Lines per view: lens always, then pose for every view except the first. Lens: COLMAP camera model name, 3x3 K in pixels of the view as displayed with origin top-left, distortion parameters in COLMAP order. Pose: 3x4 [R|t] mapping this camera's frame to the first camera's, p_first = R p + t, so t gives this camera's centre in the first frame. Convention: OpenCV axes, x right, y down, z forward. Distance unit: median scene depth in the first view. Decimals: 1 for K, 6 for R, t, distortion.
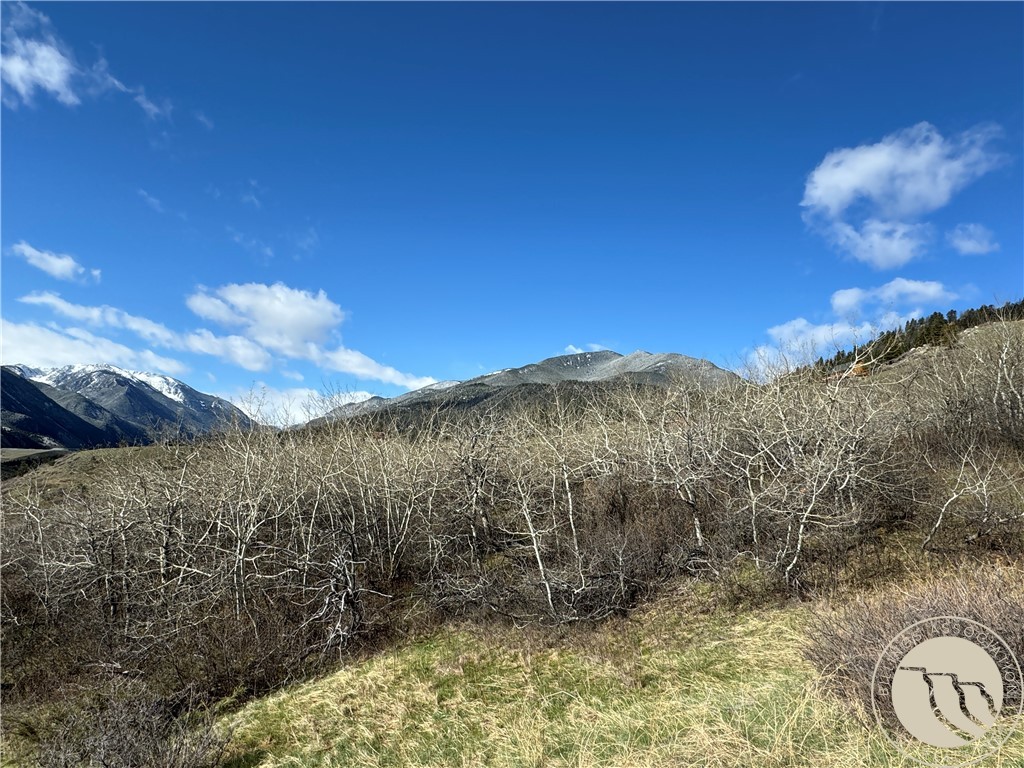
lens RADIAL K [[553.8, 0, 514.9], [0, 553.8, 391.1], [0, 0, 1]] dist [-0.001642, 0.001087]
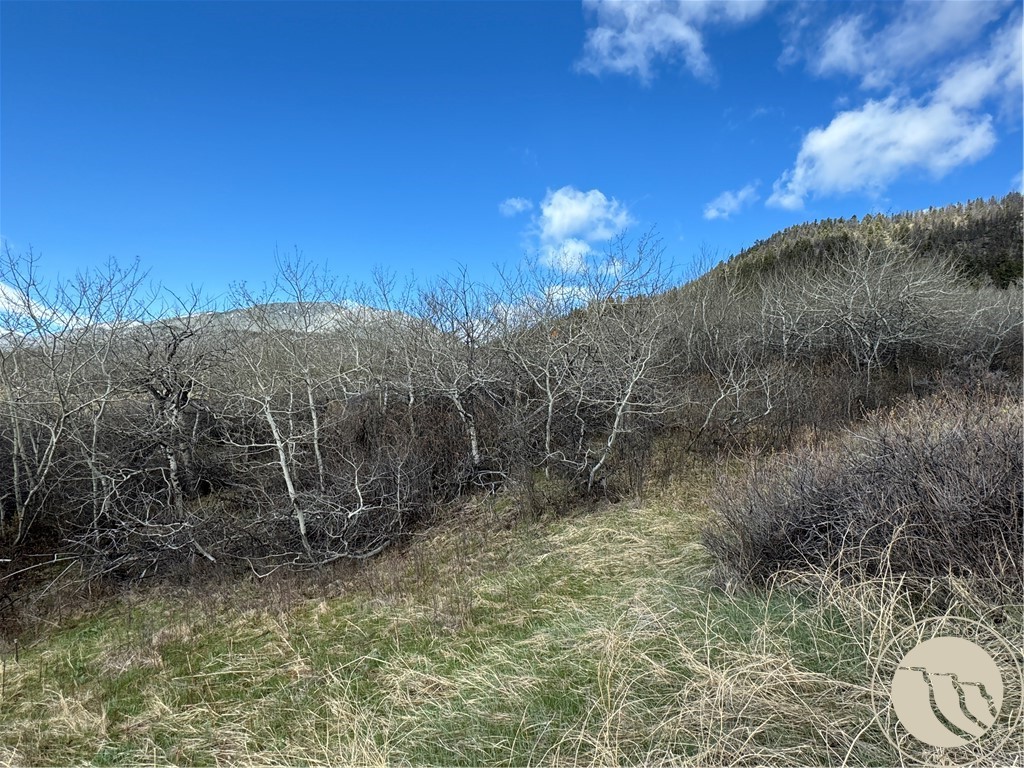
lens RADIAL K [[553.8, 0, 520.0], [0, 553.8, 392.5], [0, 0, 1]] dist [-0.001642, 0.001087]
pose [[0.877181, 0.018806, 0.479792, -0.033873], [-0.059306, 0.995825, 0.069394, 0.119588], [-0.476484, -0.089325, 0.874634, 0.244247]]
